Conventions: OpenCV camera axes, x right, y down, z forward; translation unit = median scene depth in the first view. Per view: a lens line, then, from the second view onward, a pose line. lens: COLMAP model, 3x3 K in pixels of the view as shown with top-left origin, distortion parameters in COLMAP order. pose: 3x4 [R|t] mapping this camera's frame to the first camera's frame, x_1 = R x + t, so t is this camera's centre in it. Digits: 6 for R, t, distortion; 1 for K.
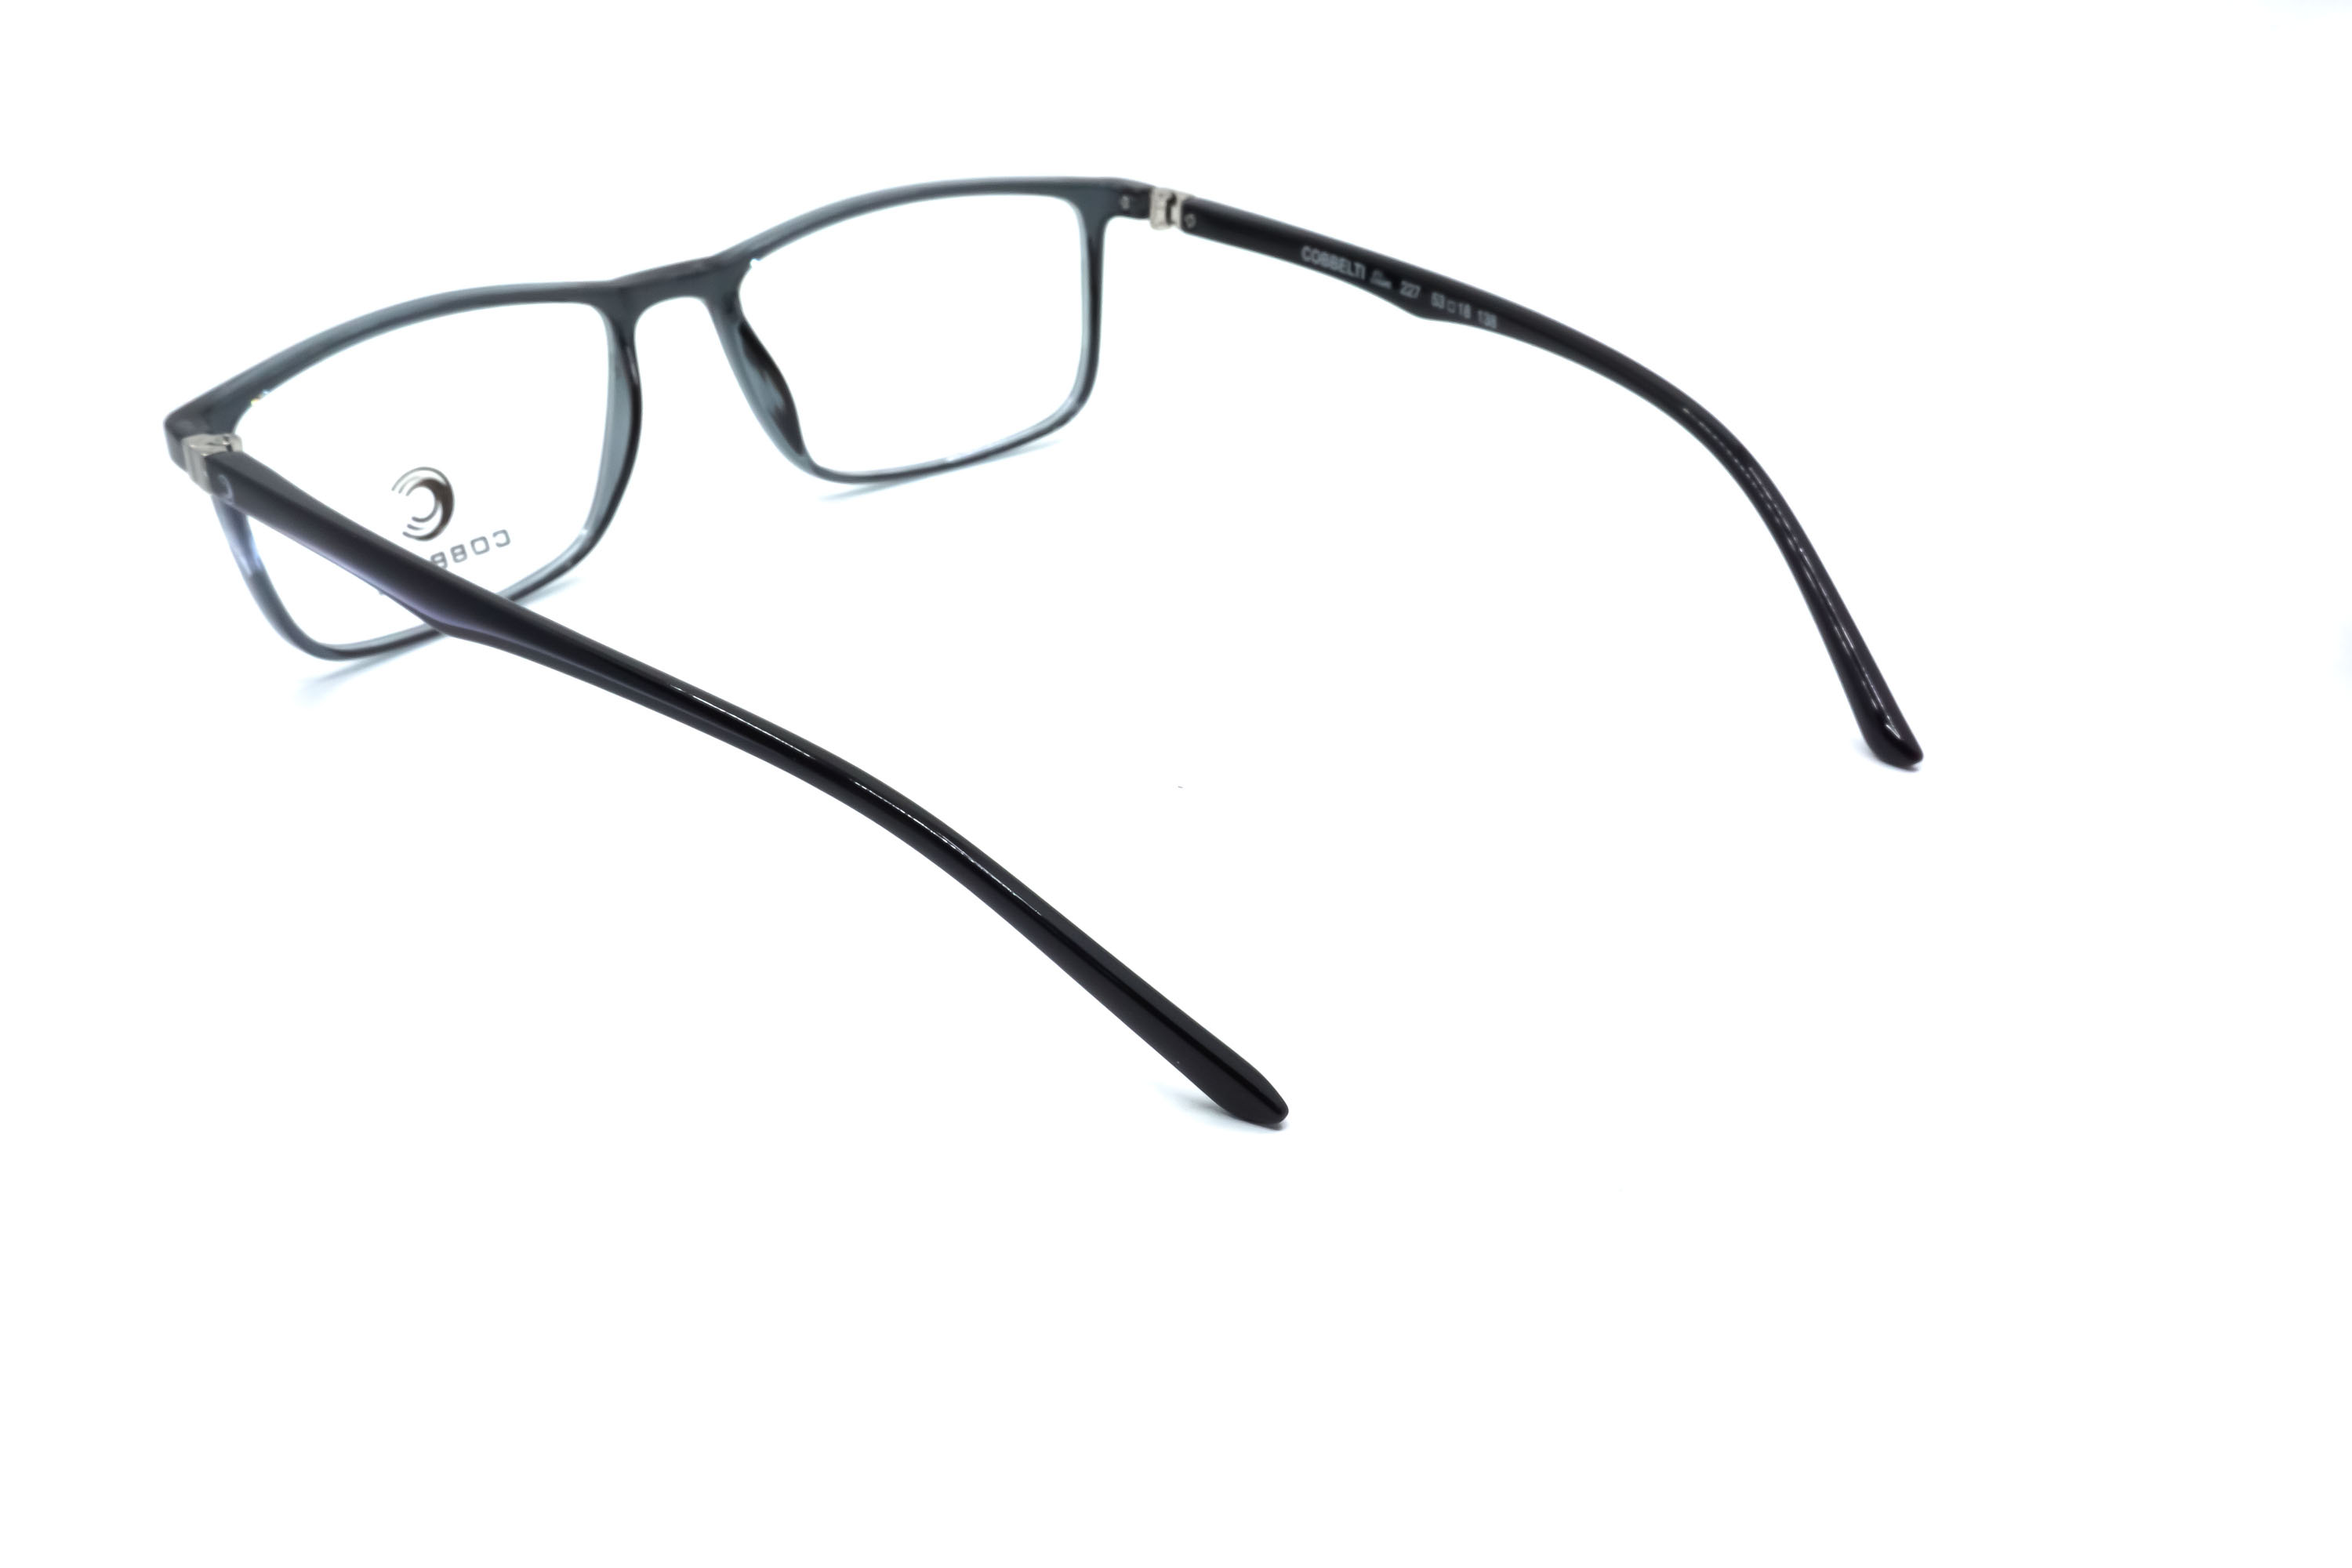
lens RADIAL K [[2618.1, 0, 1173.3], [0, 2618.1, 778.9], [0, 0, 1]] dist [0.029979, 0.000000]
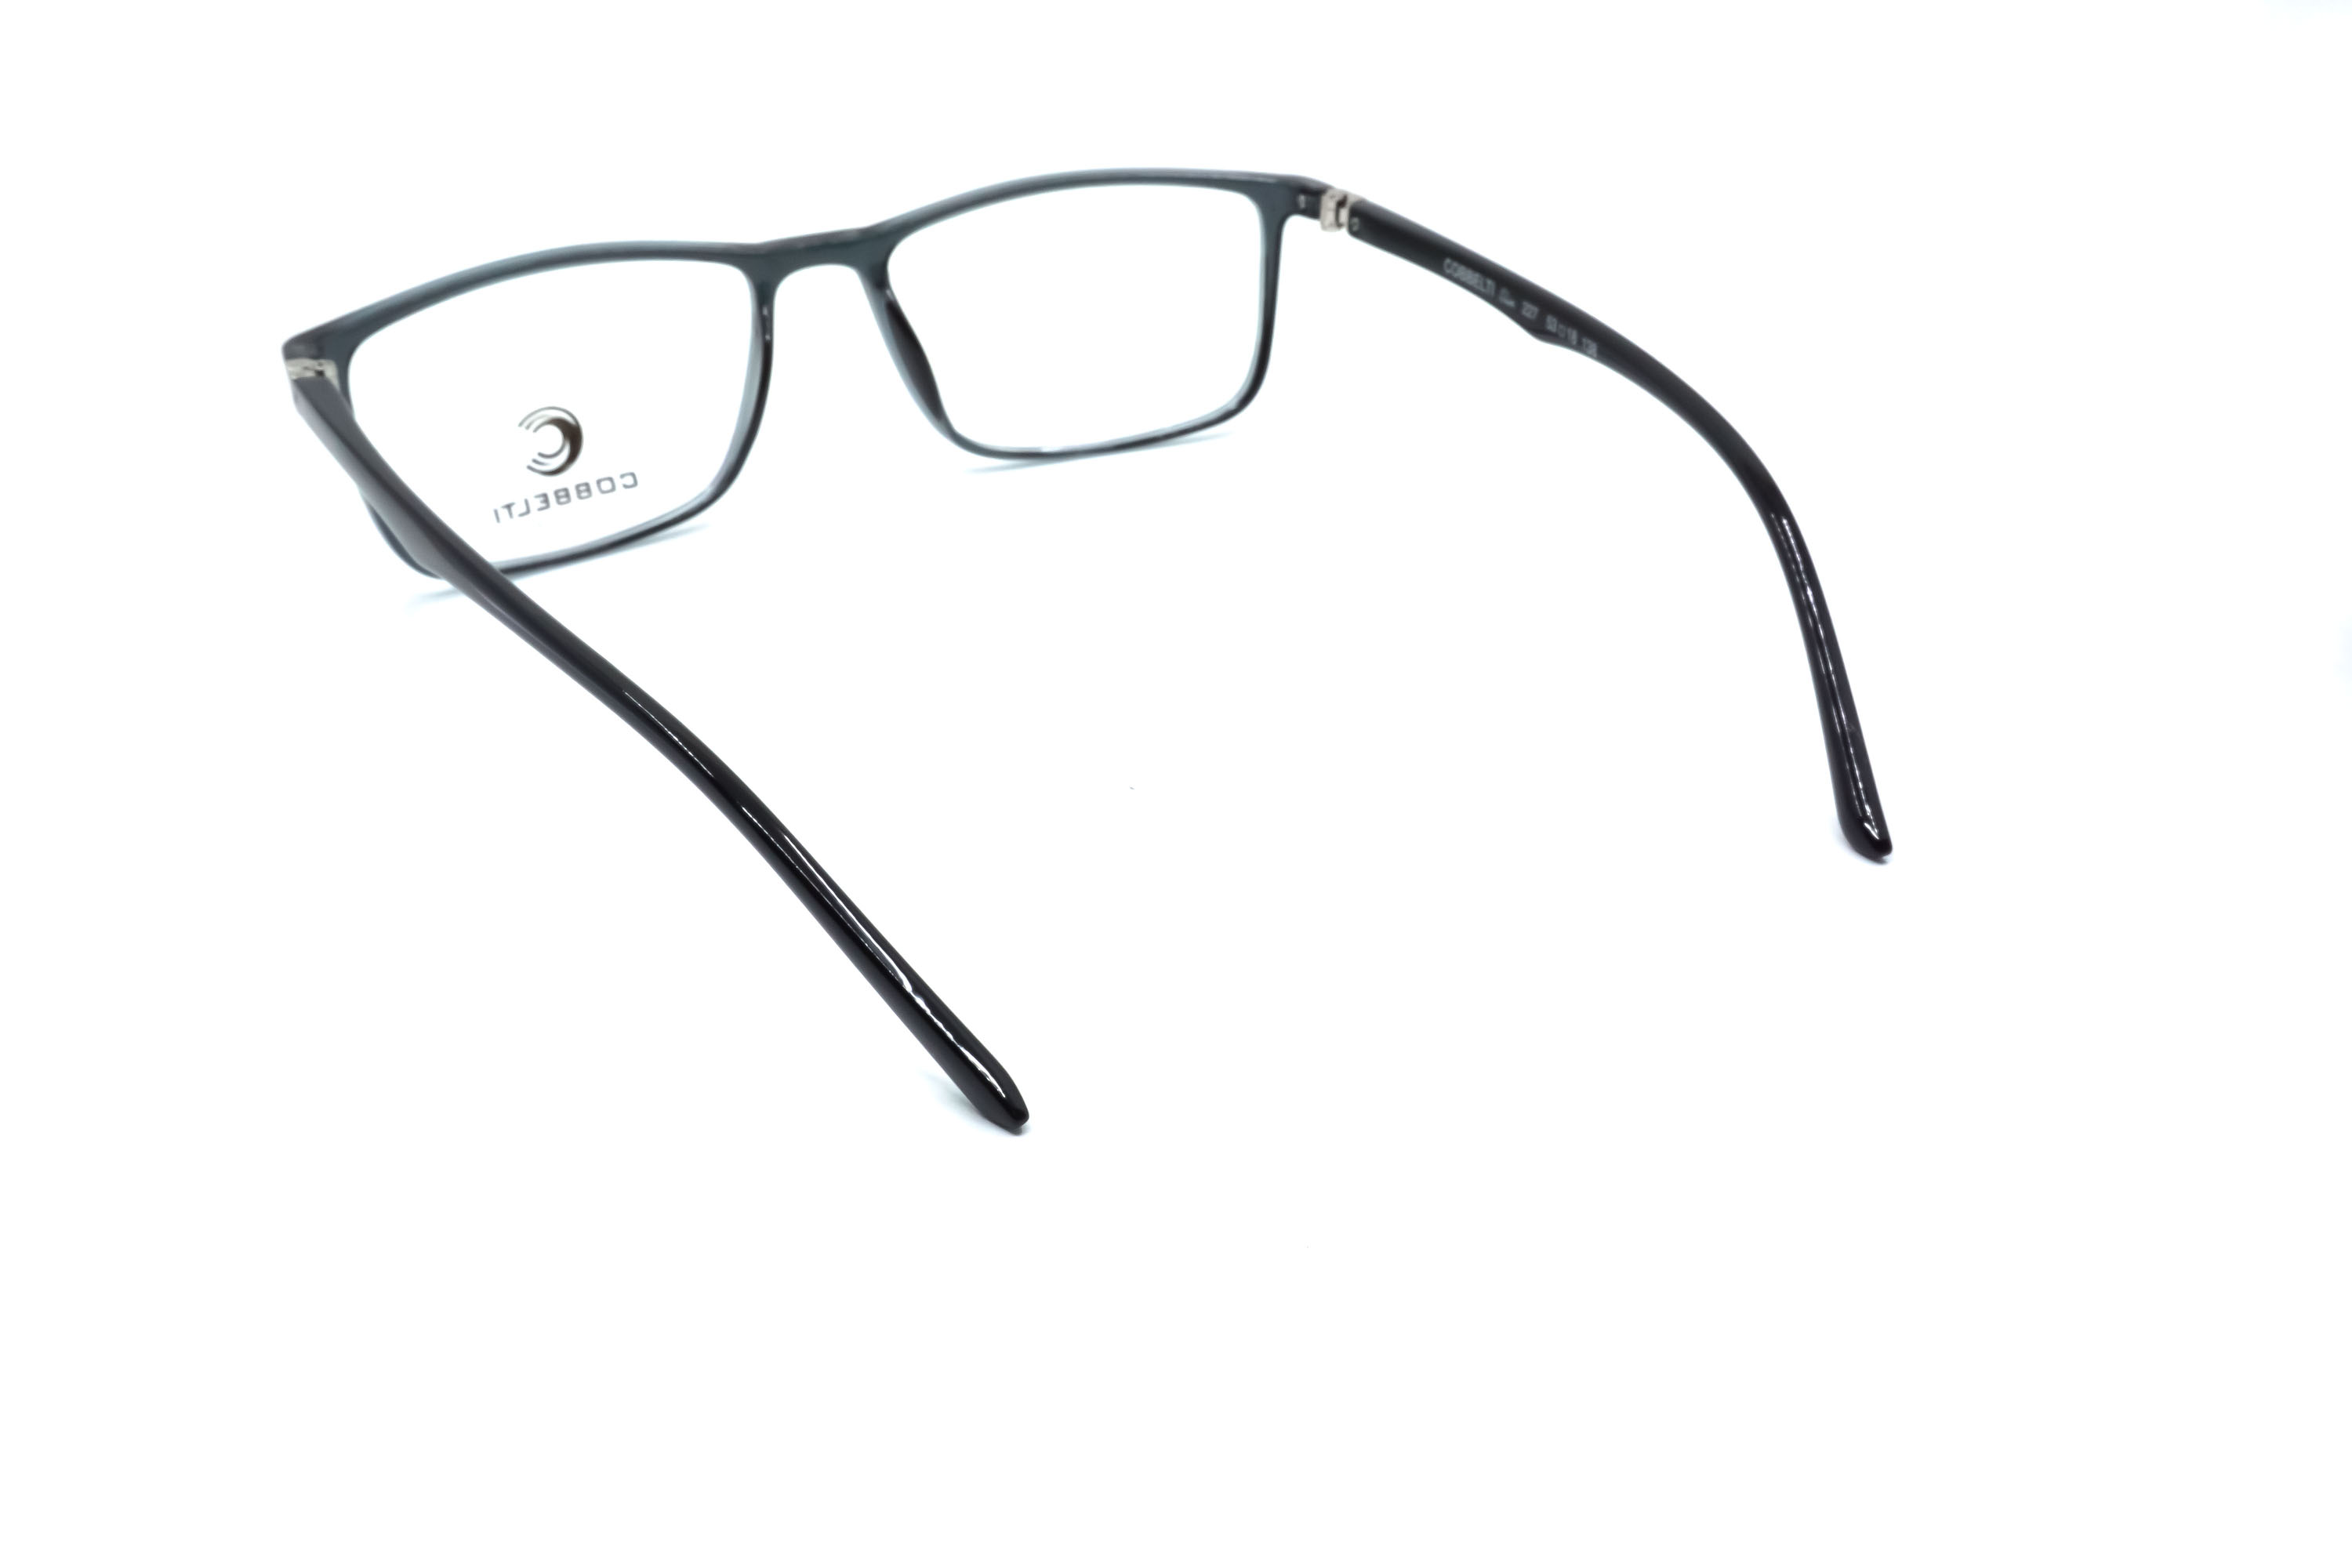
lens RADIAL K [[2618.1, 0, 1169.8], [0, 2618.1, 777.4], [0, 0, 1]] dist [0.029979, 0.000000]
pose [[0.964408, 0.117388, -0.236931, 0.211361], [-0.116006, 0.993051, 0.019819, -0.018623], [0.237611, 0.008372, 0.971324, 0.027136]]
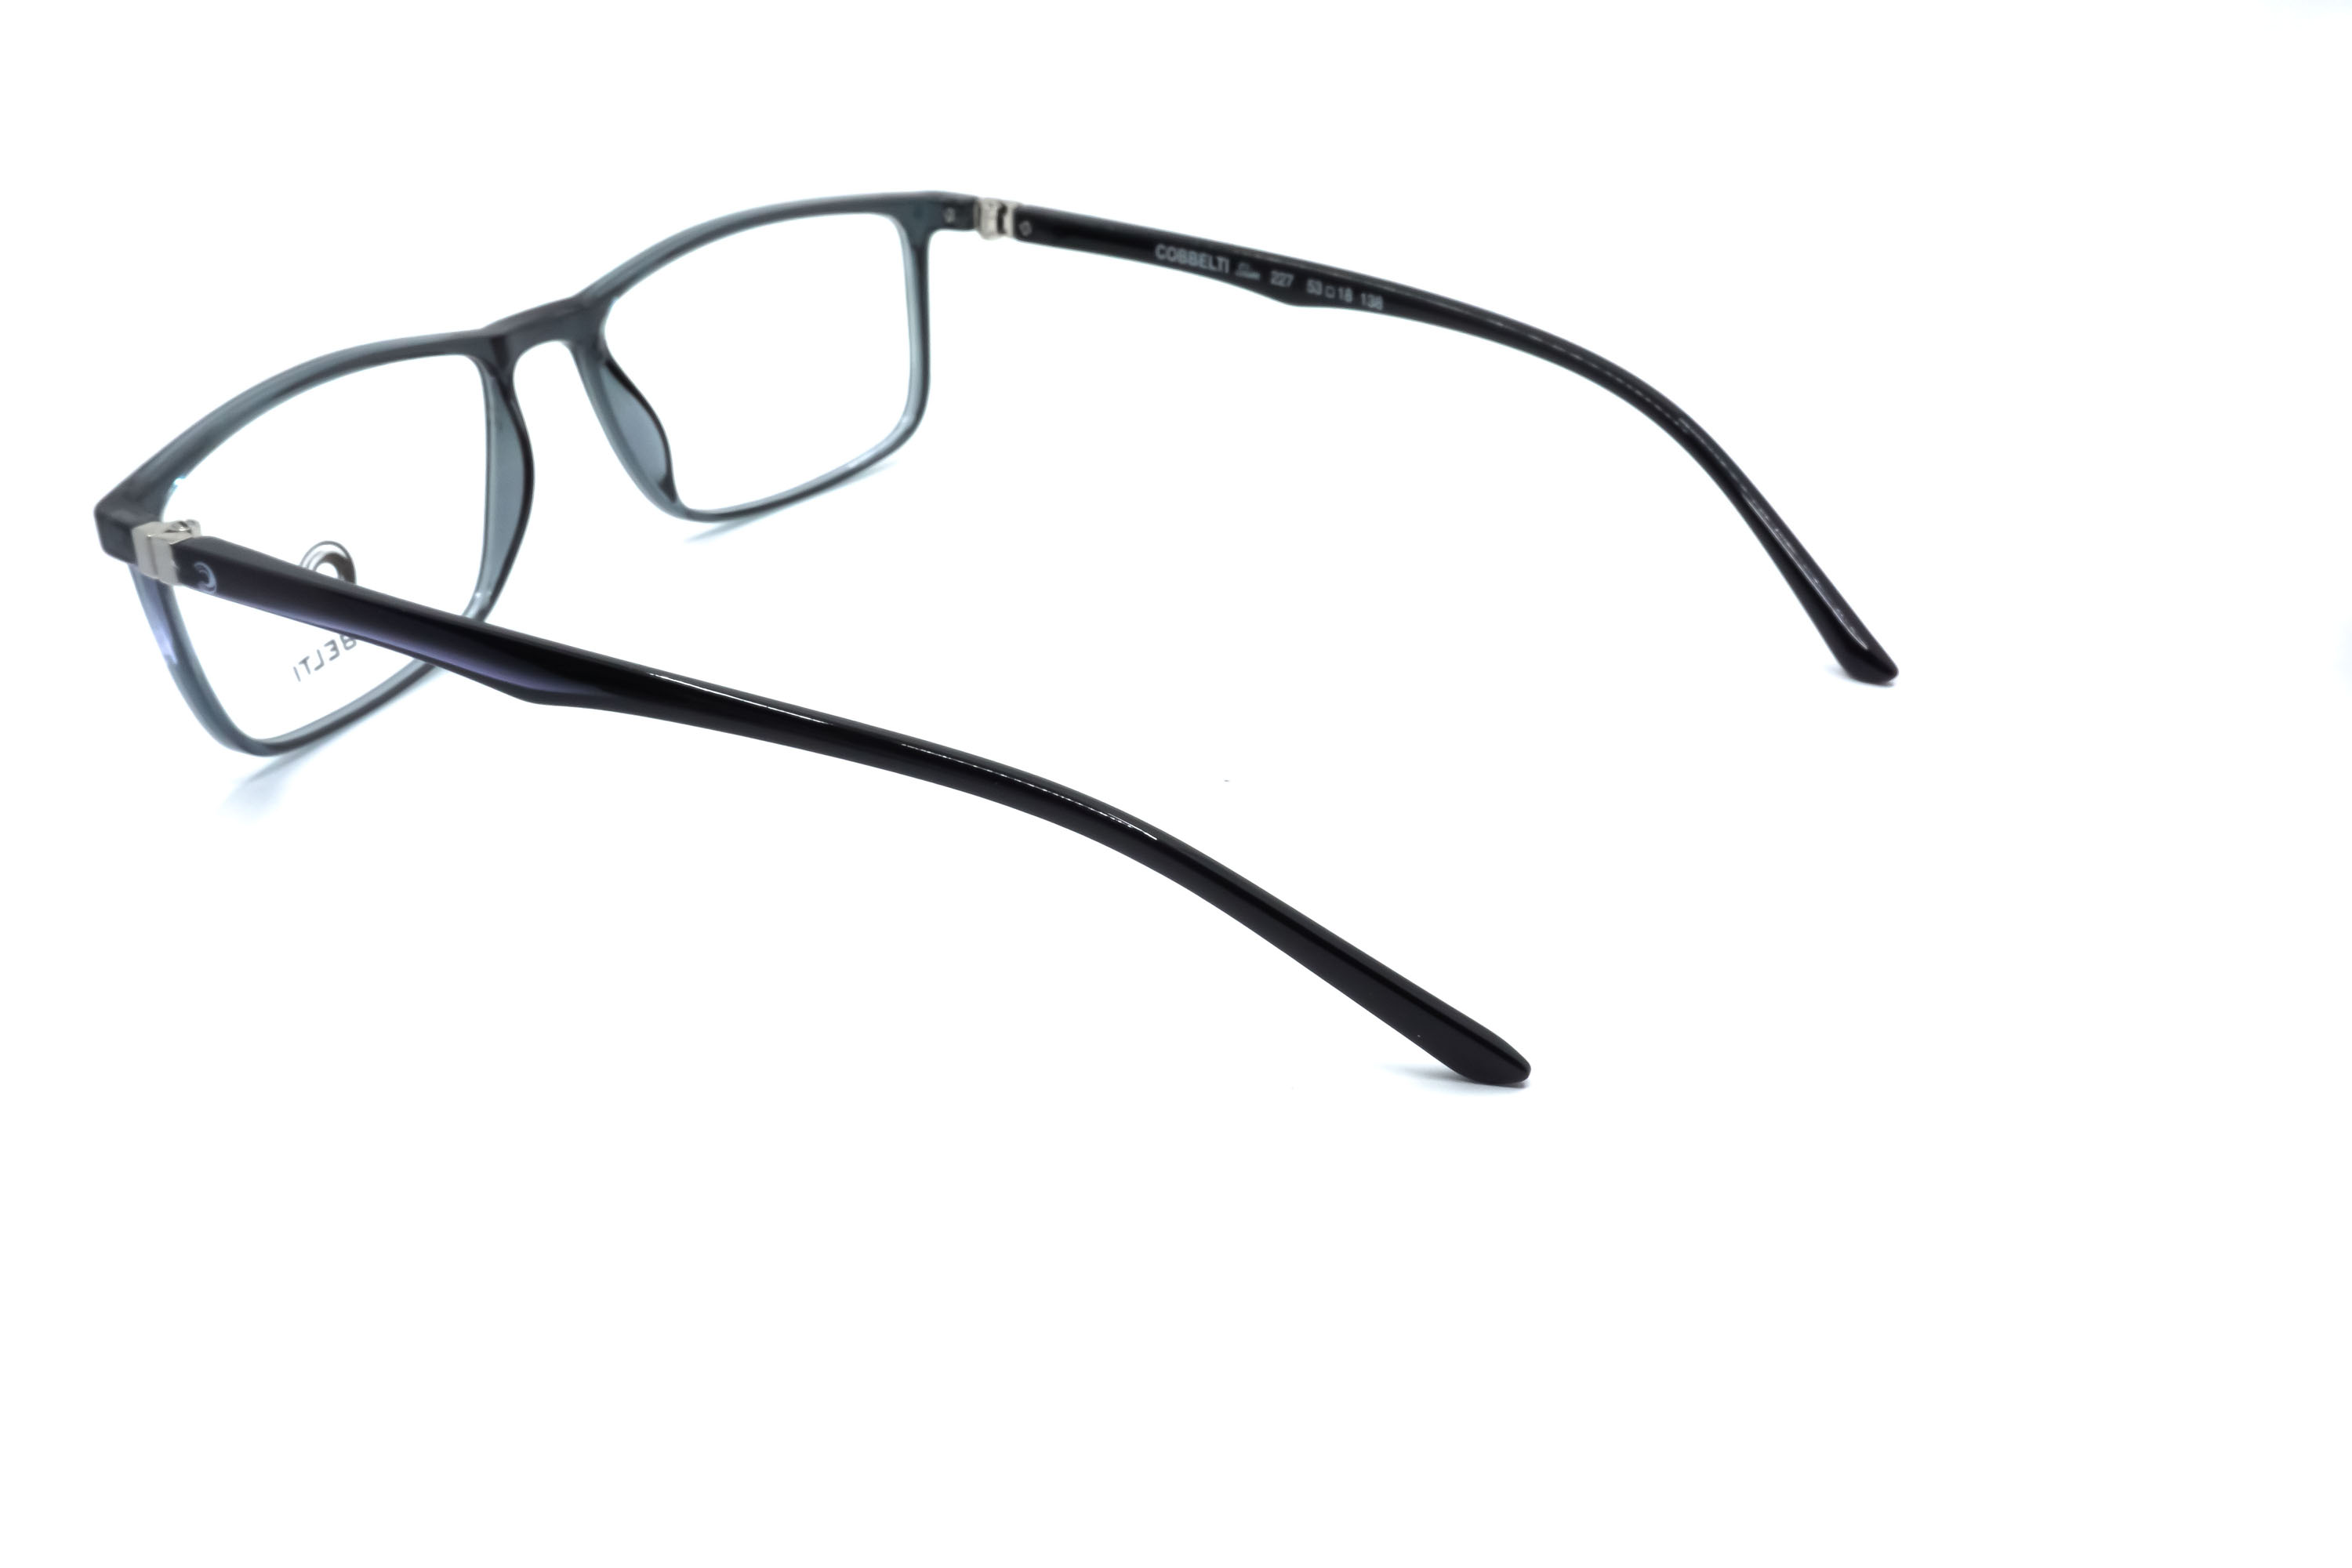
lens RADIAL K [[2618.1, 0, 1171.0], [0, 2618.1, 780.6], [0, 0, 1]] dist [0.029979, 0.000000]
pose [[0.965207, -0.115449, 0.234621, -0.211407], [0.117360, 0.993072, 0.005847, -0.004529], [-0.233671, 0.021891, 0.972069, 0.026223]]
